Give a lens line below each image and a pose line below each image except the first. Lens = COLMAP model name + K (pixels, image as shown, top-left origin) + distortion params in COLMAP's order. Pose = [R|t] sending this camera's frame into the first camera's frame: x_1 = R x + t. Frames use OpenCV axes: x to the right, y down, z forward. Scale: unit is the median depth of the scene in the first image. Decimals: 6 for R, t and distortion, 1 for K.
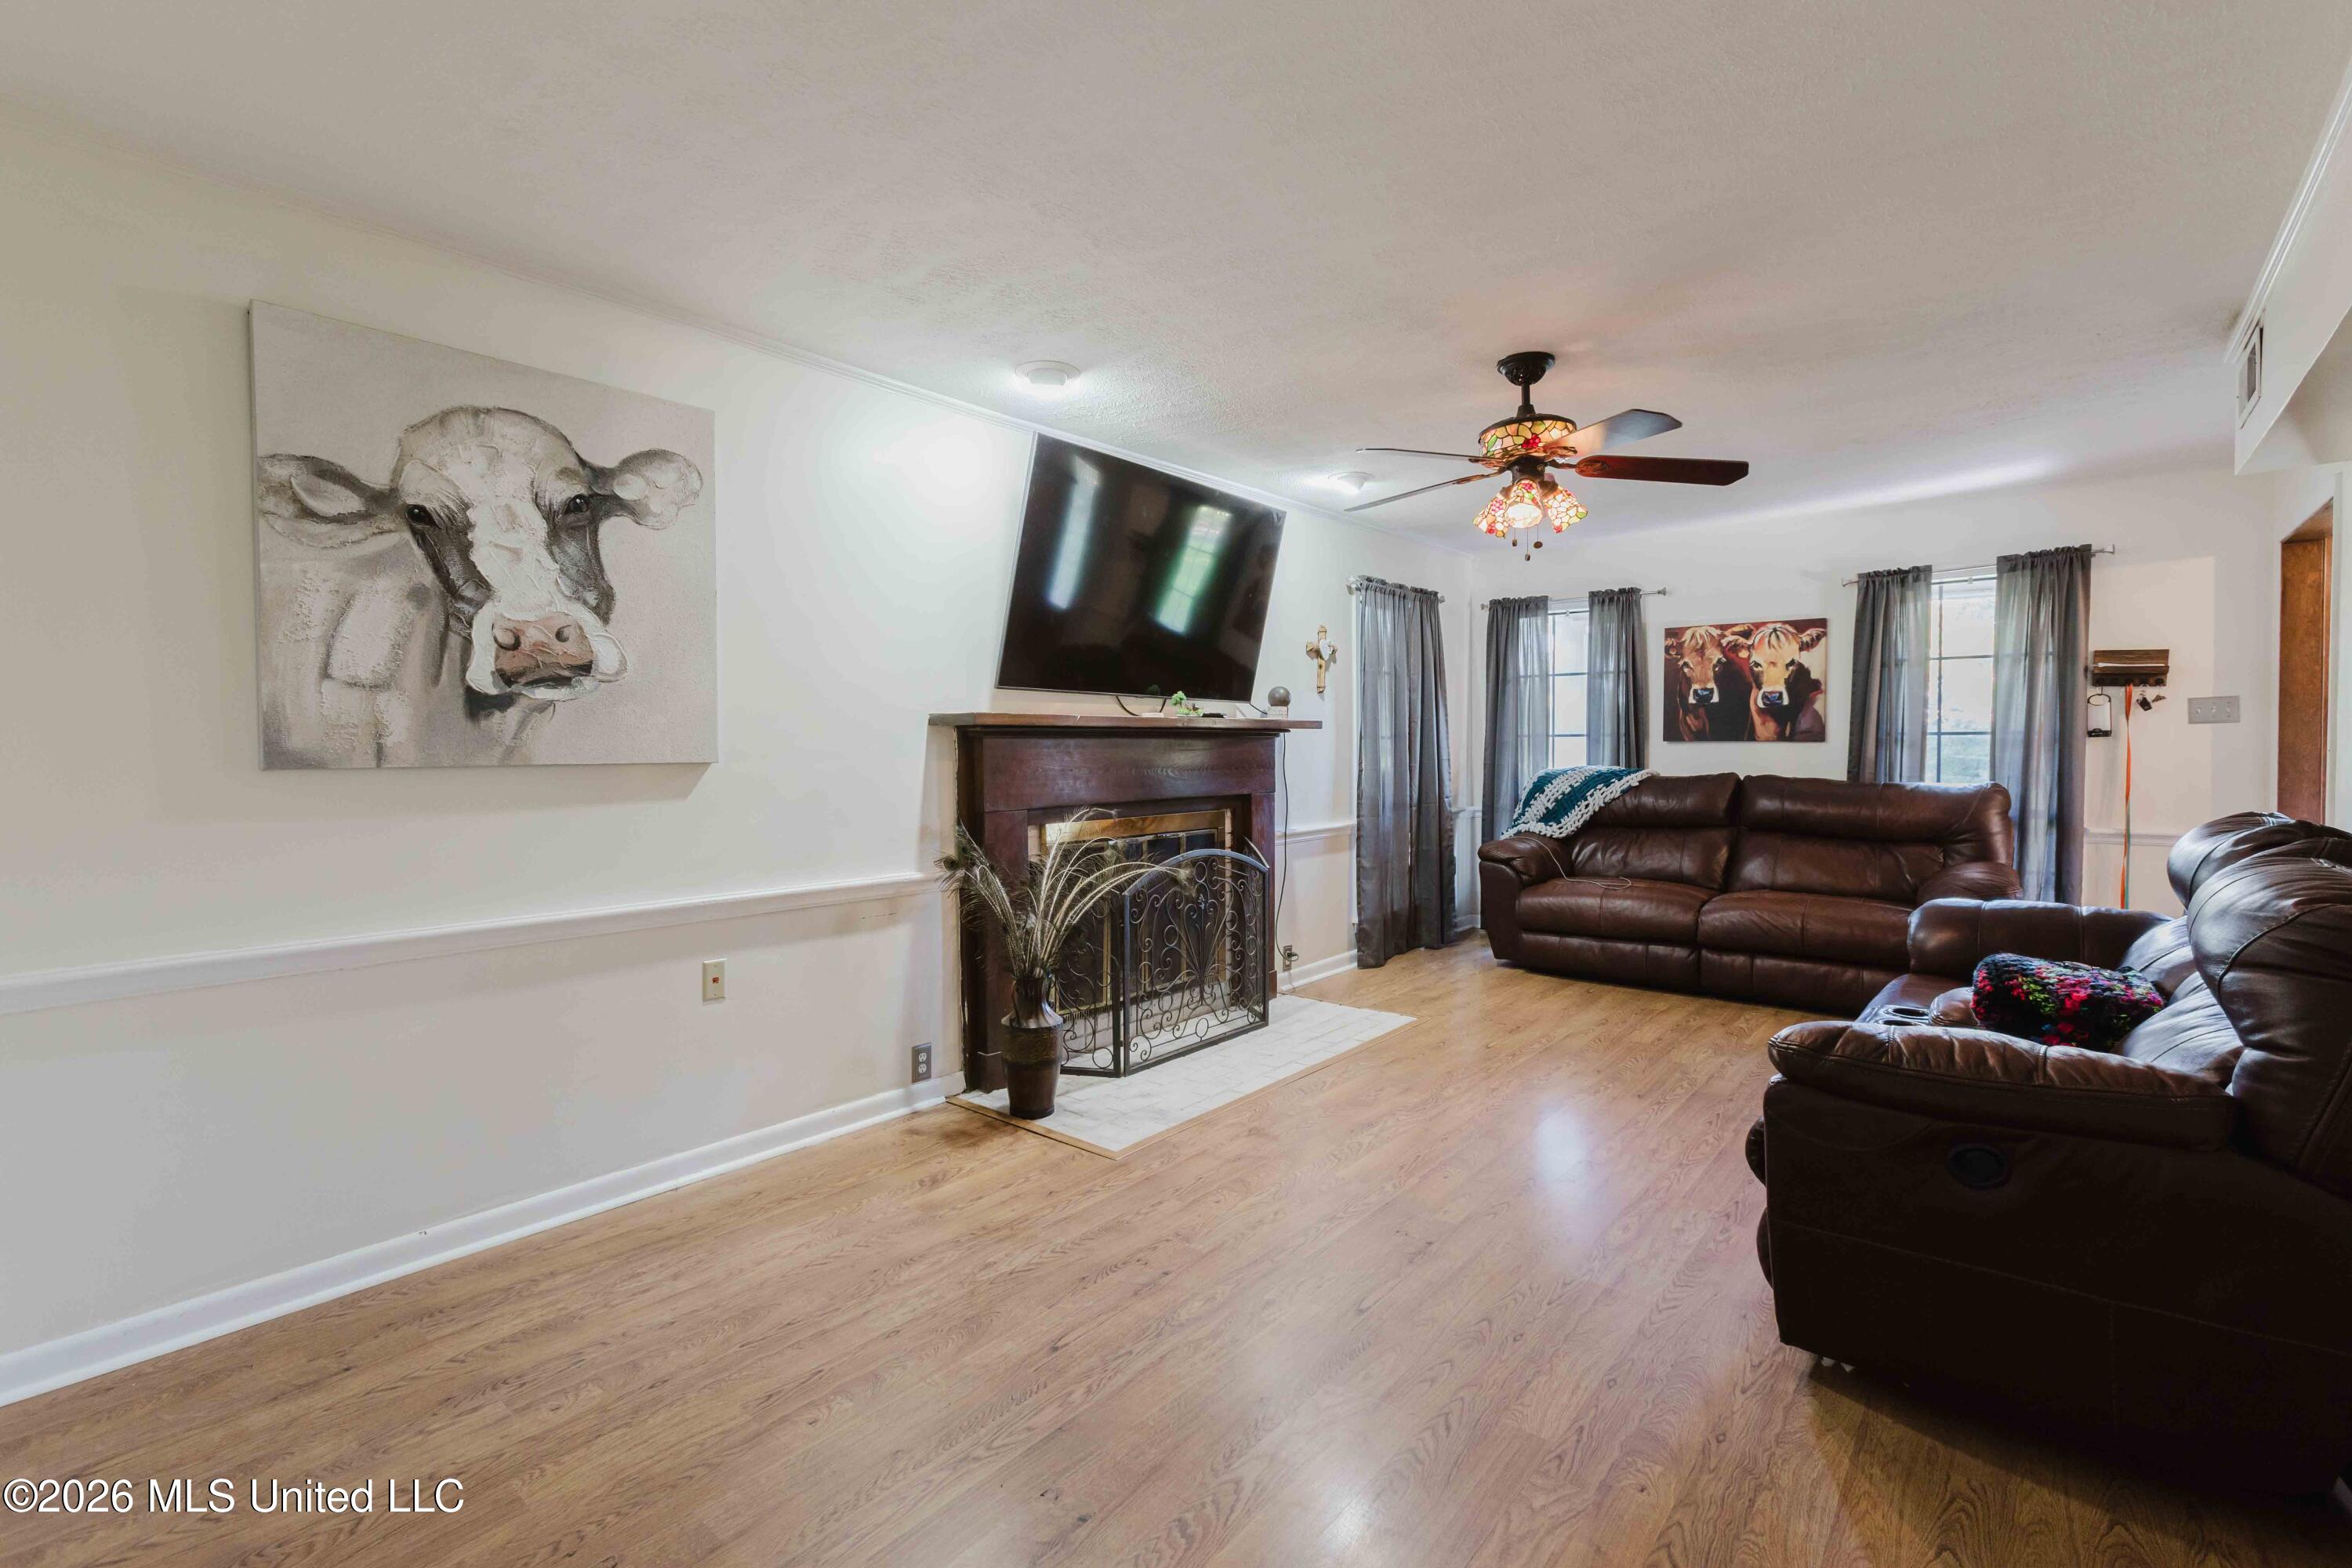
lens RADIAL K [[1060.8, 0, 1173.3], [0, 1060.8, 768.5], [0, 0, 1]] dist [-0.002063, 0.000682]
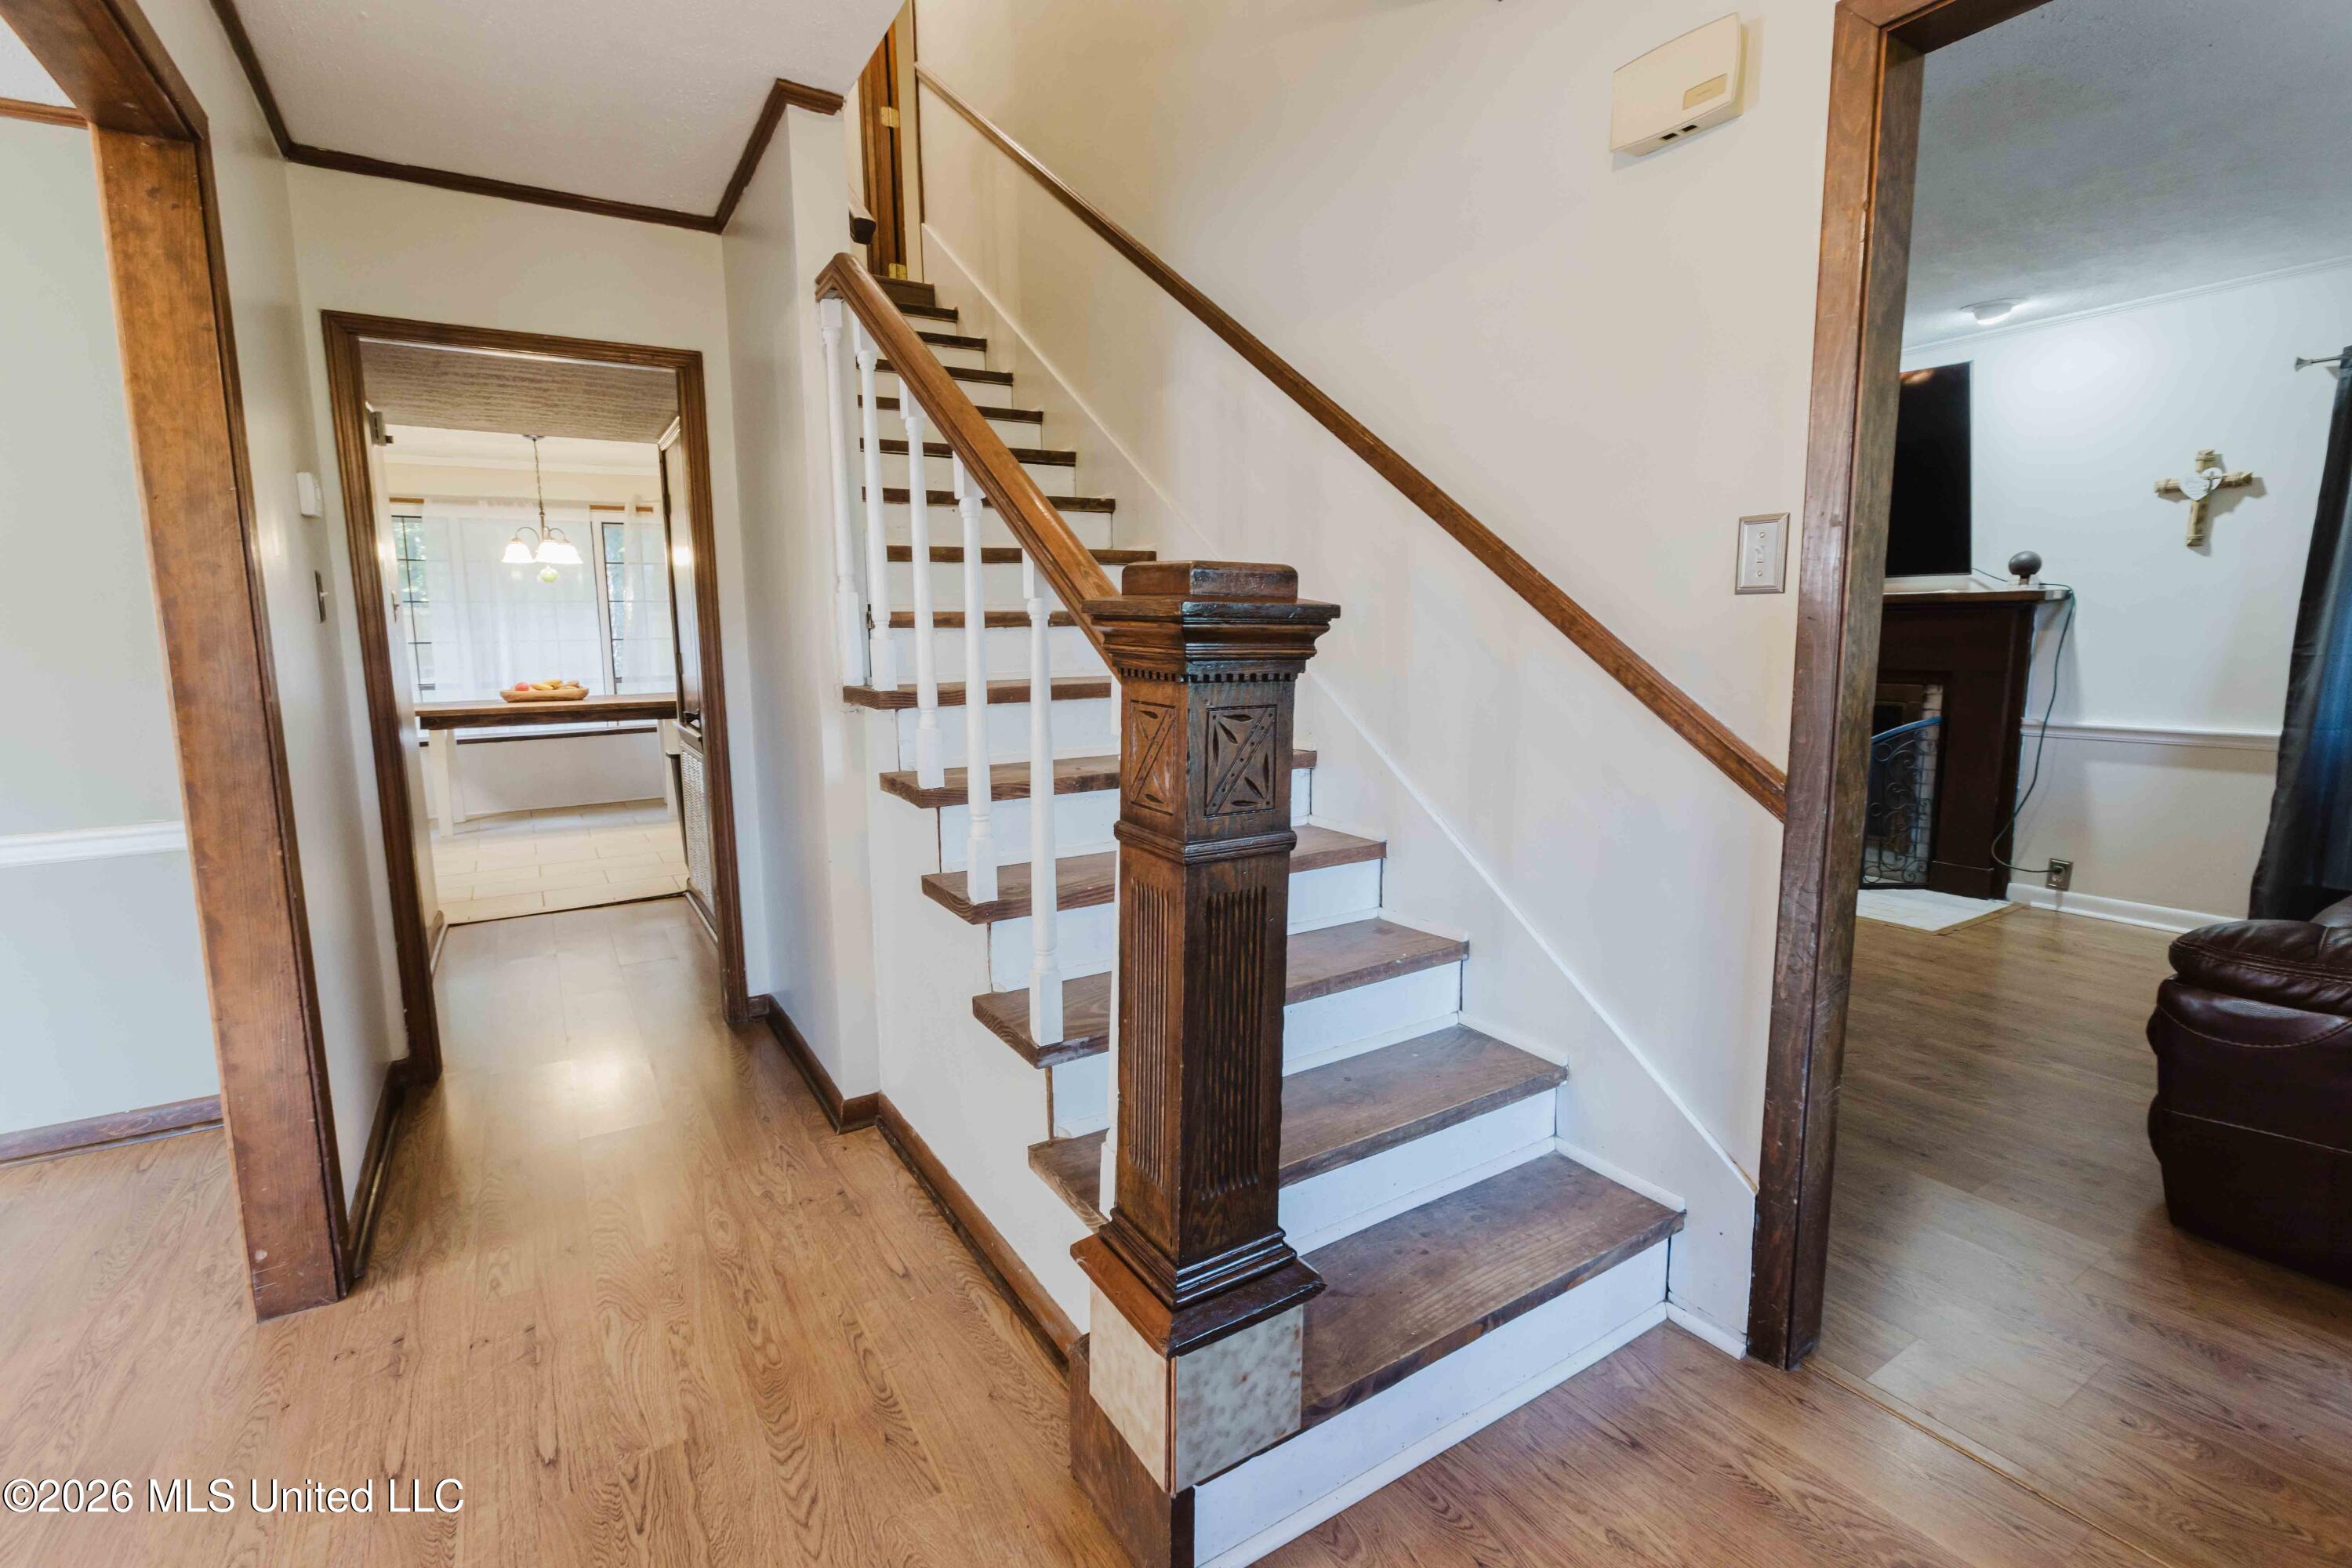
lens RADIAL K [[1050.1, 0, 1176.0], [0, 1050.1, 784.0], [0, 0, 1]] dist [0.003819, 0.001843]
pose [[-0.312488, 0.148158, -0.938297, 1.094039], [-0.014496, 0.986903, 0.160661, -0.016655], [0.949811, 0.063806, -0.306248, 0.582850]]
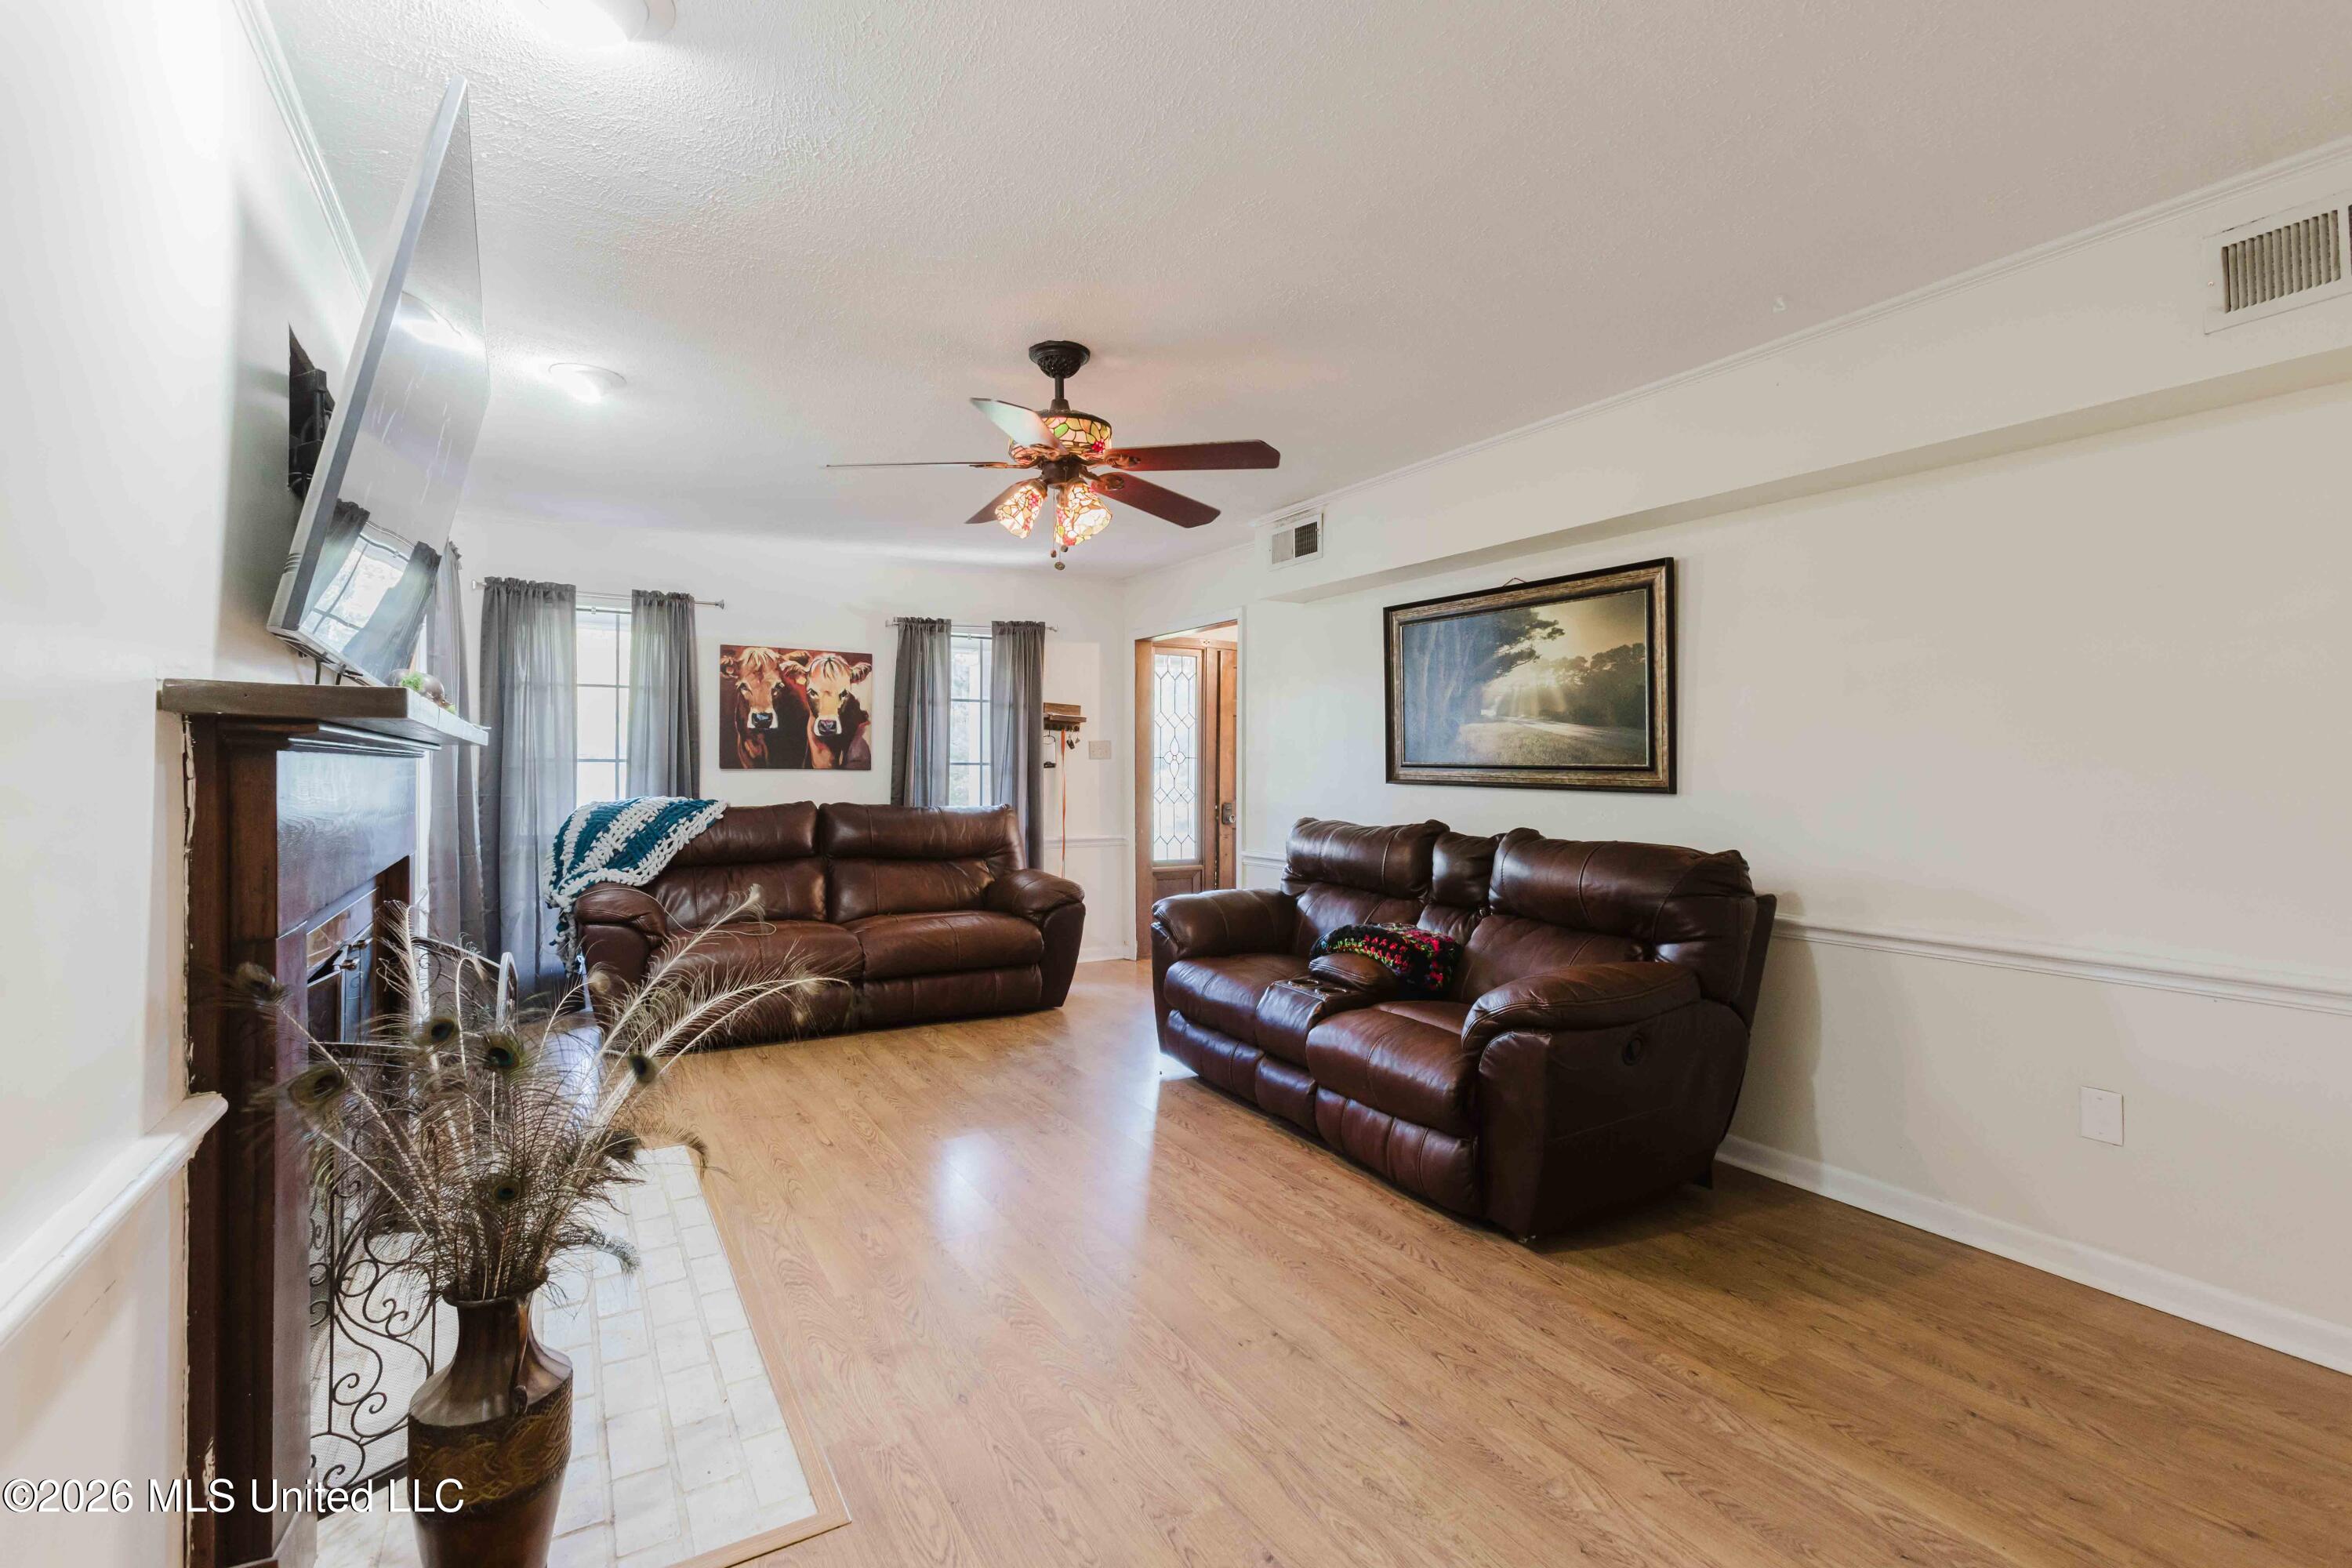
lens RADIAL K [[1060.8, 0, 1173.3], [0, 1060.8, 768.5], [0, 0, 1]] dist [-0.002063, 0.000682]
pose [[0.325855, 0.008067, 0.945385, -0.308560], [0.019153, 0.999702, -0.015132, -0.005191], [-0.945226, 0.023037, 0.325604, 0.387241]]
